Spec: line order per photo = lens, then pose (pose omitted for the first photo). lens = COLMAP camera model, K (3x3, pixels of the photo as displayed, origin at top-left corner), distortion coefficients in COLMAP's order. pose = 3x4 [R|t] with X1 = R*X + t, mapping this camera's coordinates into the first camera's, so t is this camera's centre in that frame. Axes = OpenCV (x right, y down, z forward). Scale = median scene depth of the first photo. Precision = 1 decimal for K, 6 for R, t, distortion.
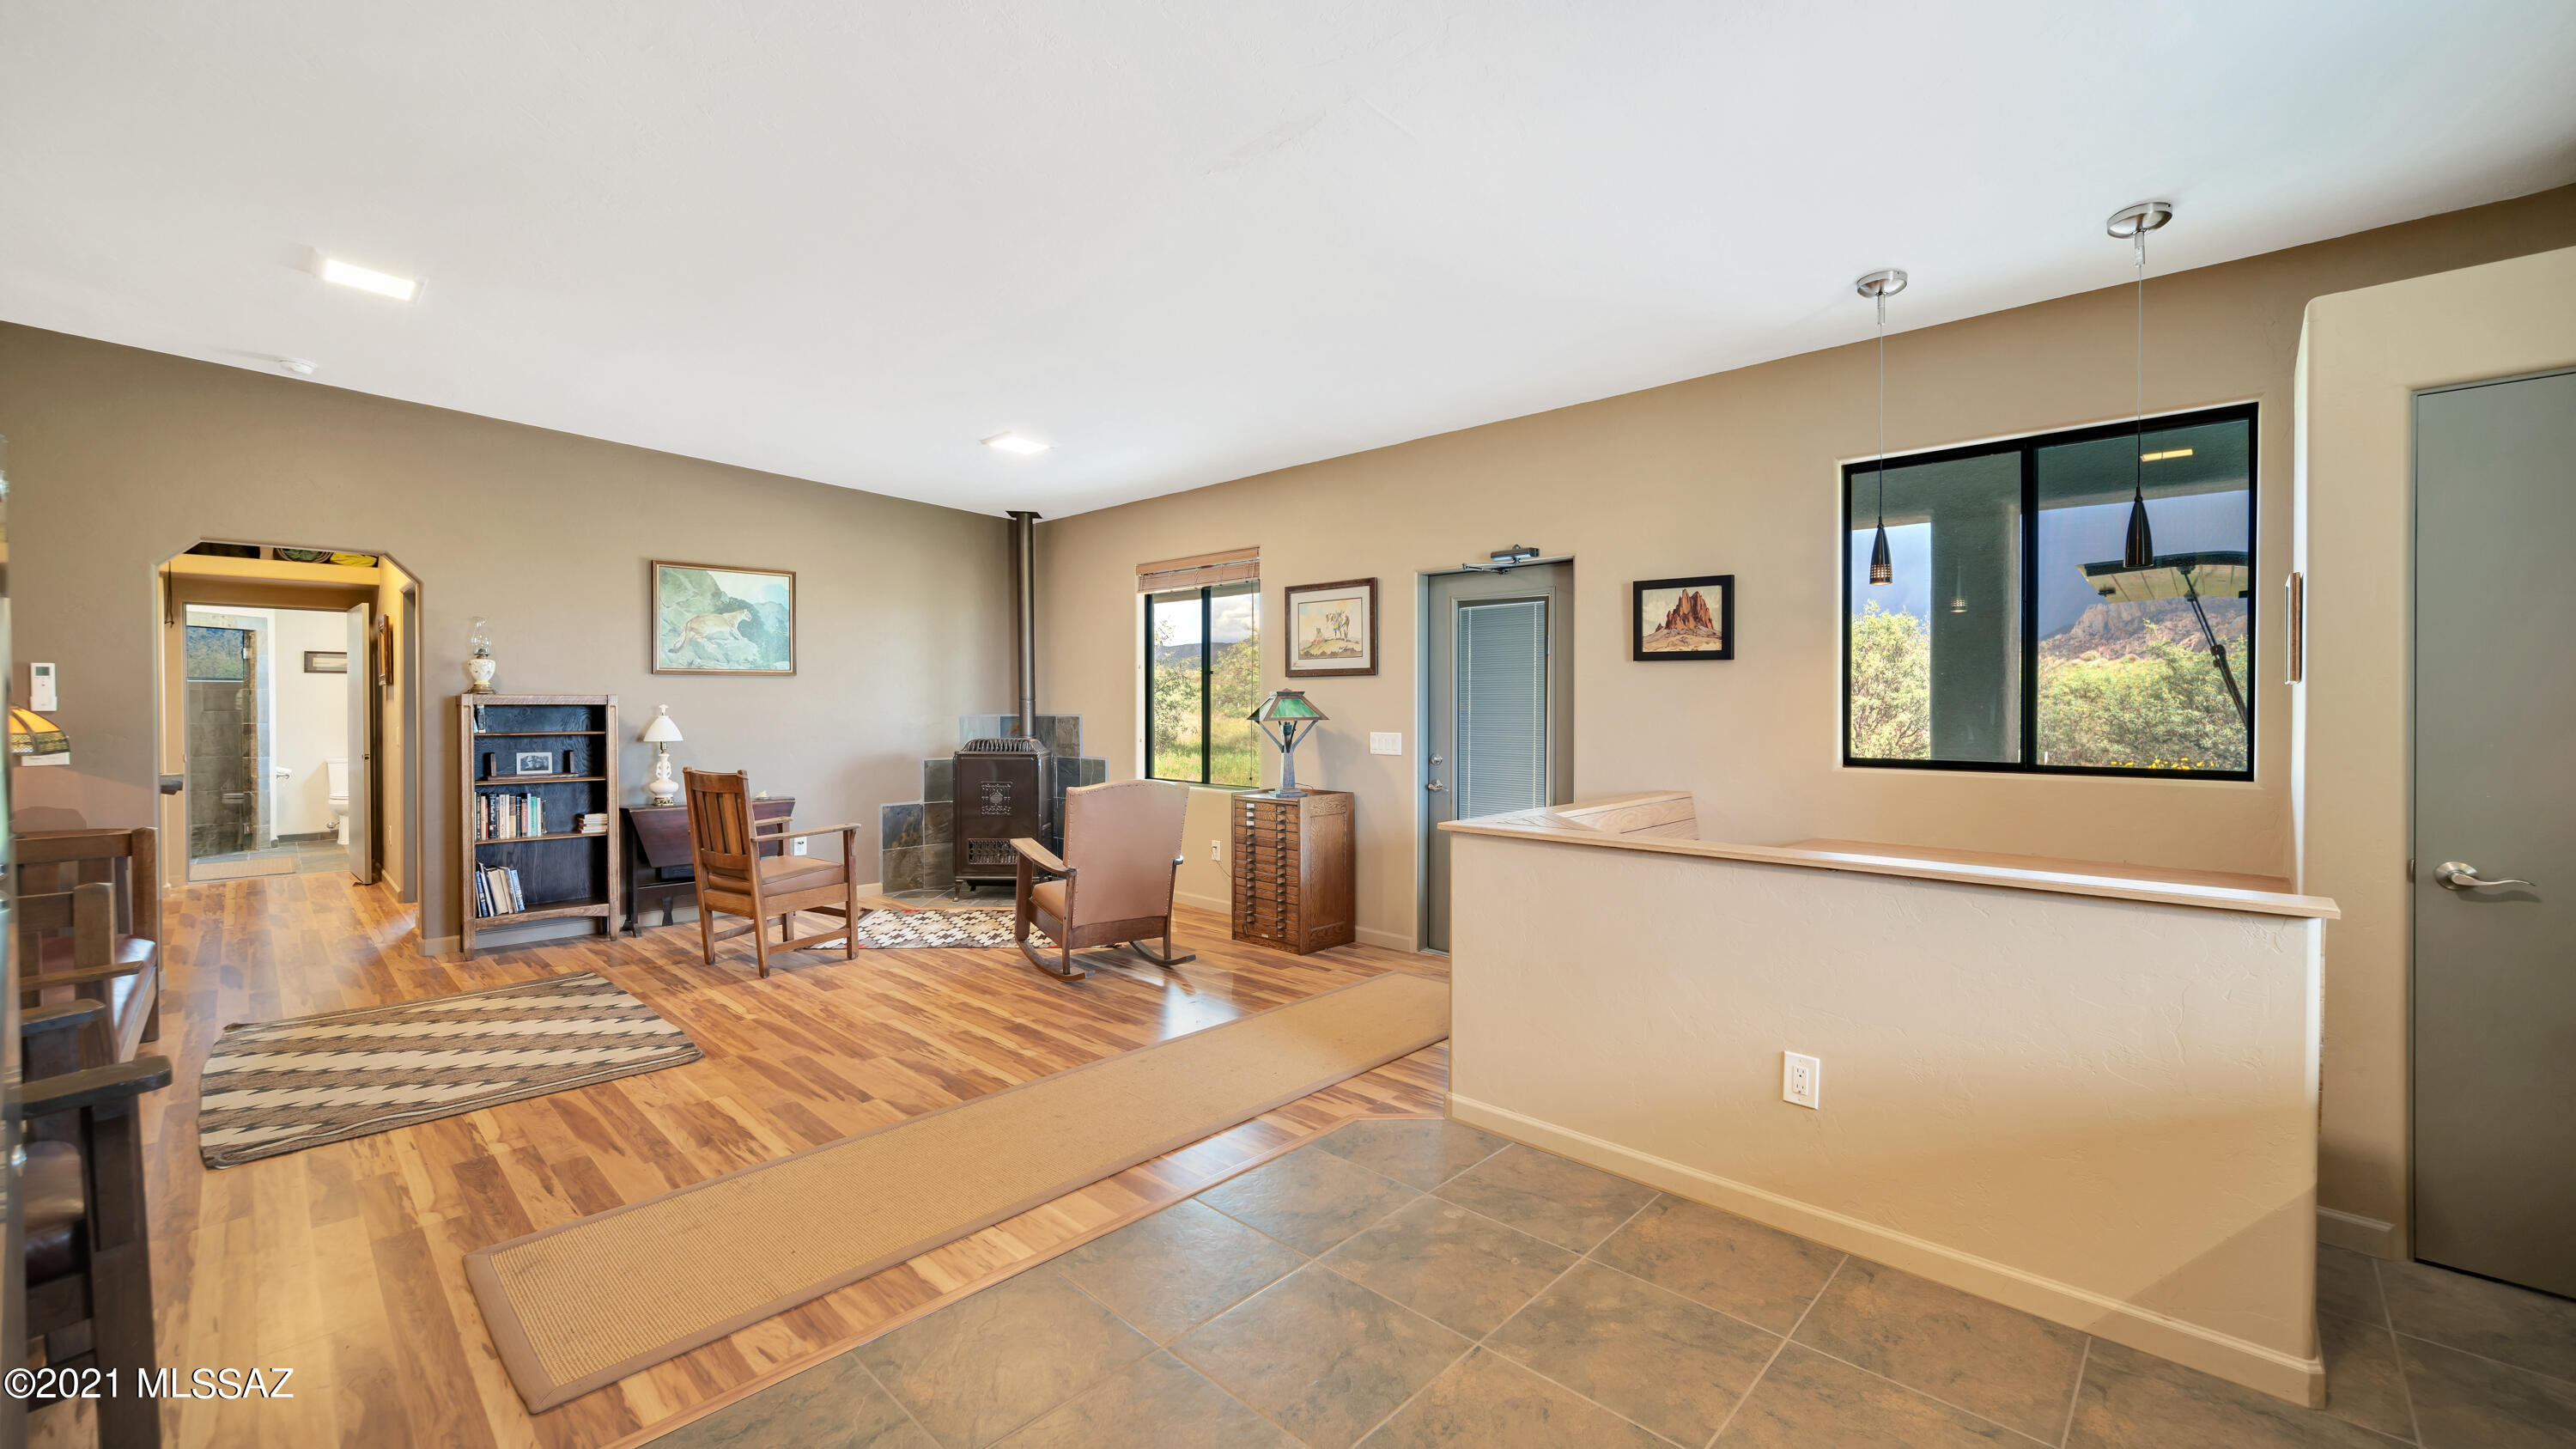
lens RADIAL K [[1002.8, 0, 1288.8], [0, 1002.8, 716.0], [0, 0, 1]] dist [-0.008660, 0.000319]
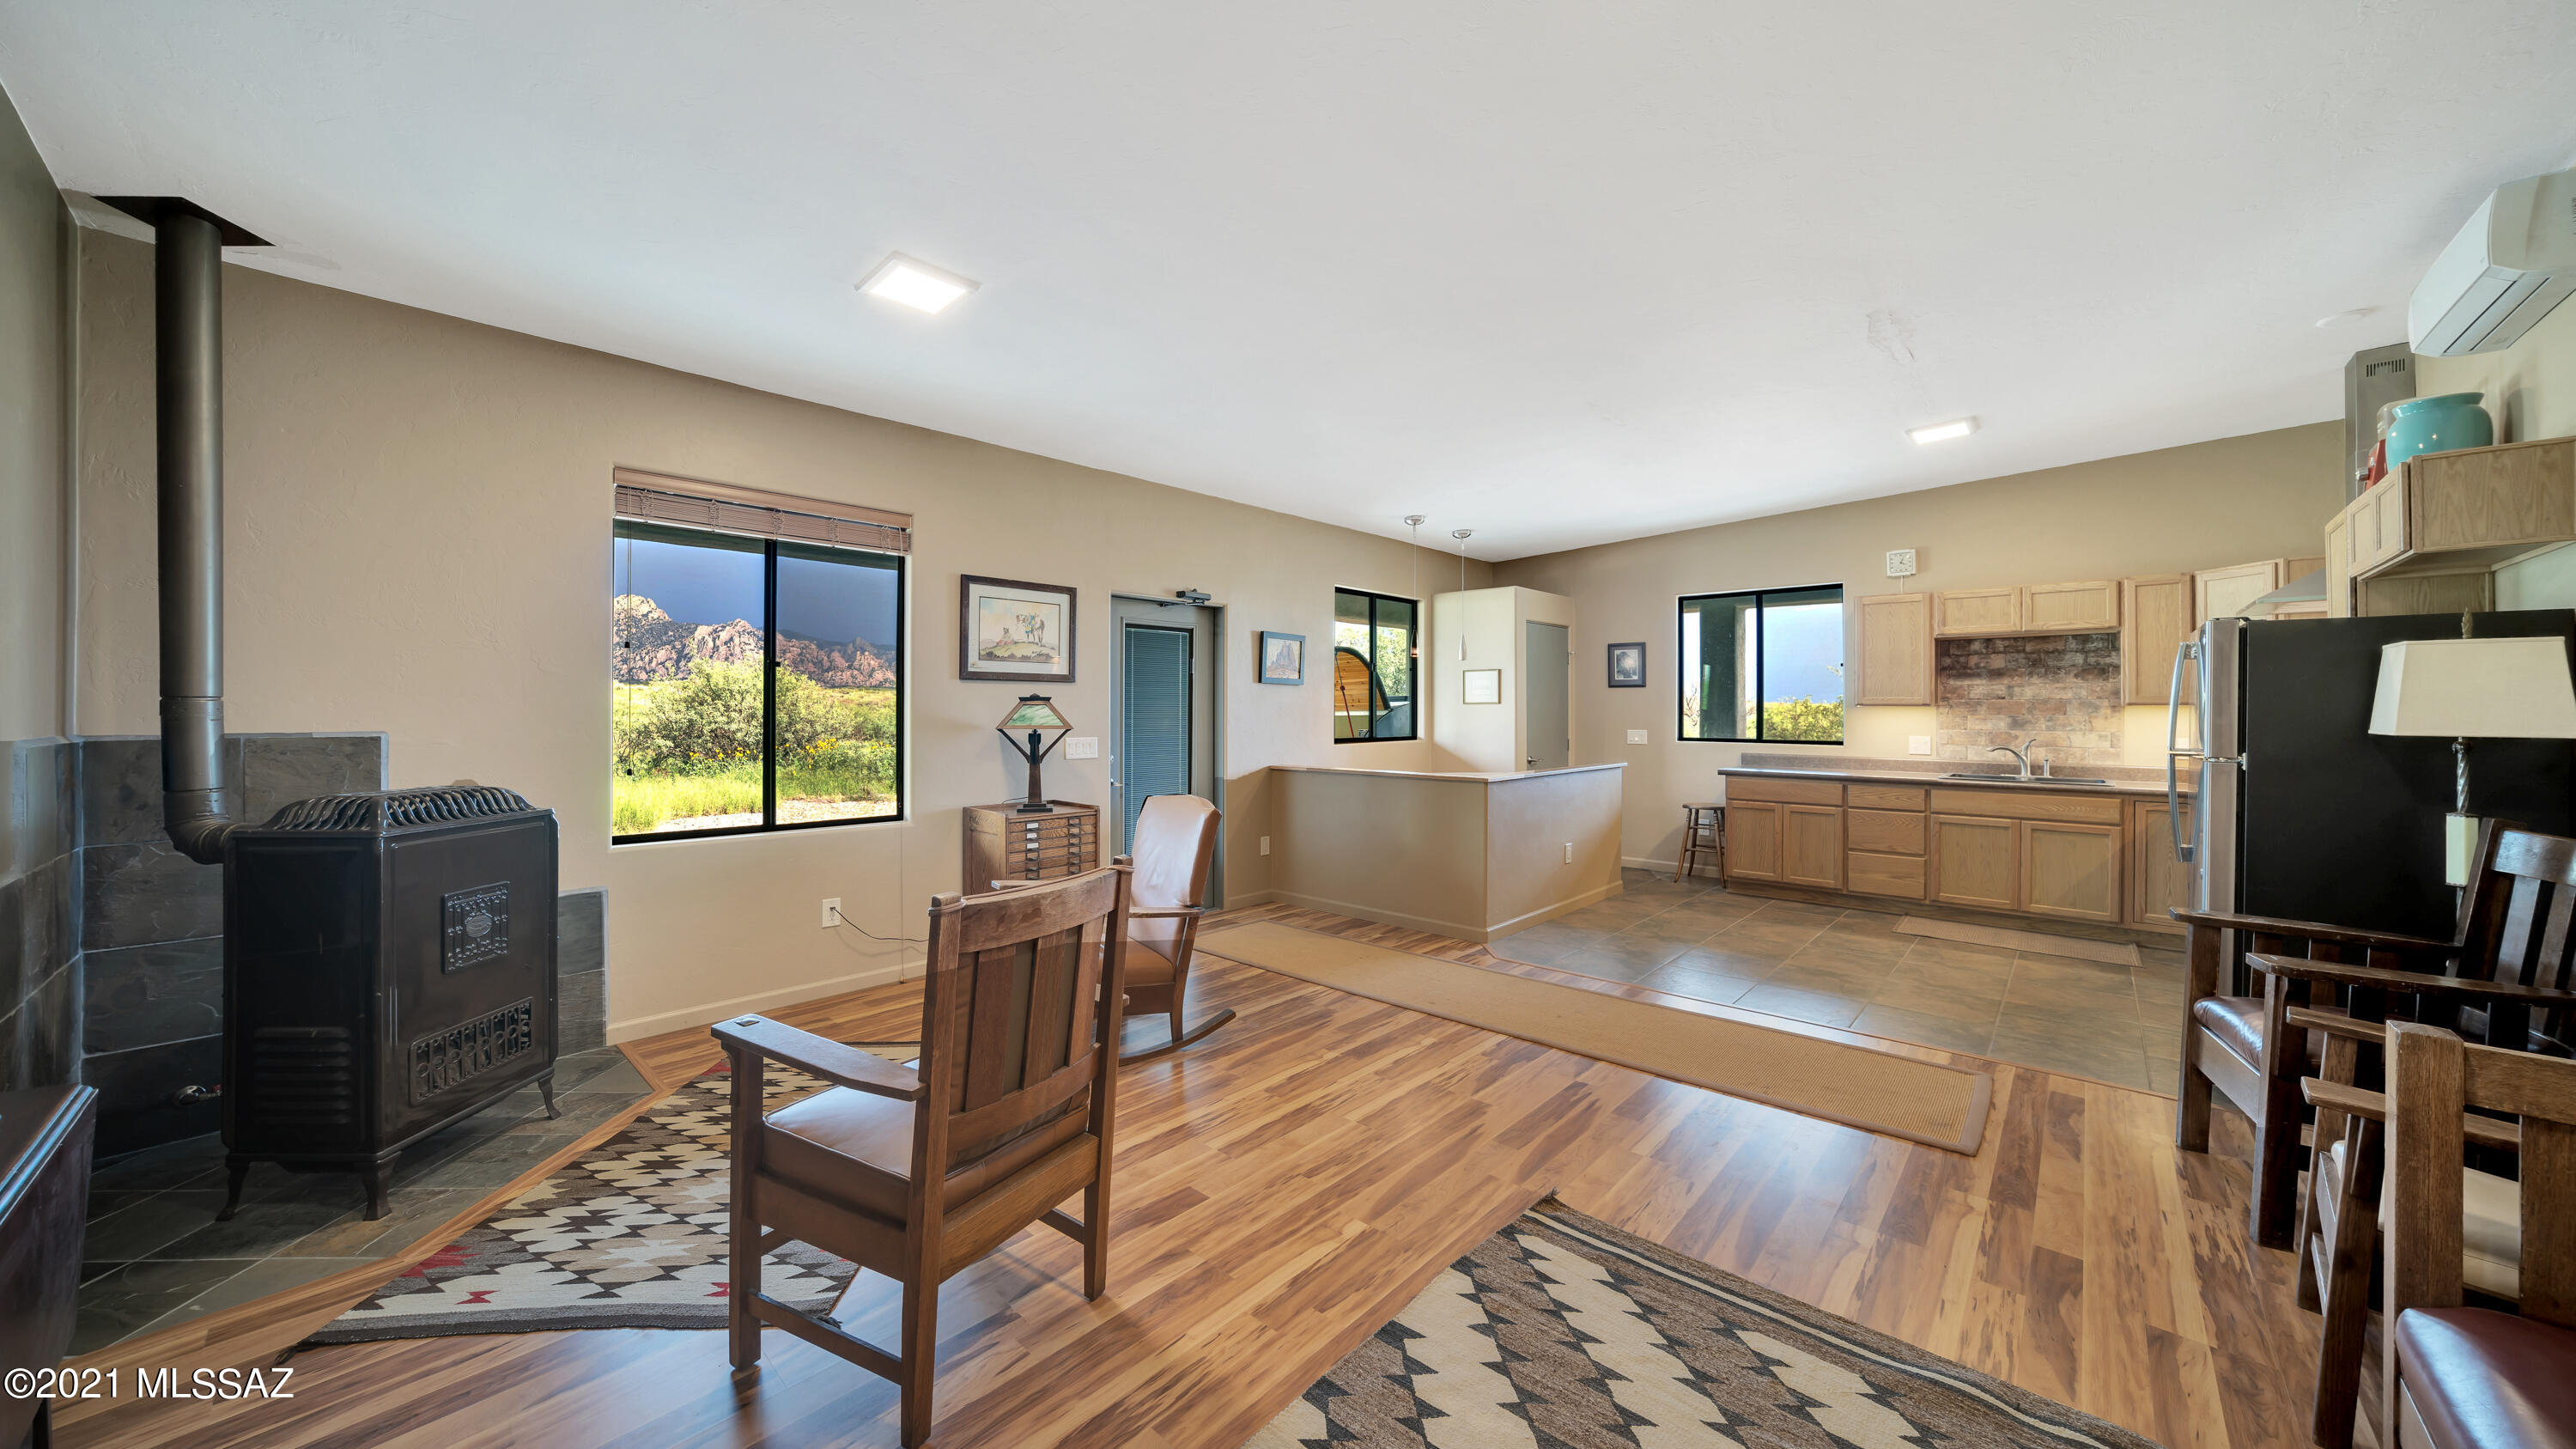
lens RADIAL K [[872.3, 0, 1271.7], [0, 872.3, 716.0], [0, 0, 1]] dist [-0.020098, 0.000054]
pose [[-0.000251, -0.006339, 0.999980, -1.060648], [0.008892, 0.999940, 0.006341, -0.013247], [-0.999960, 0.008893, -0.000195, 1.047512]]
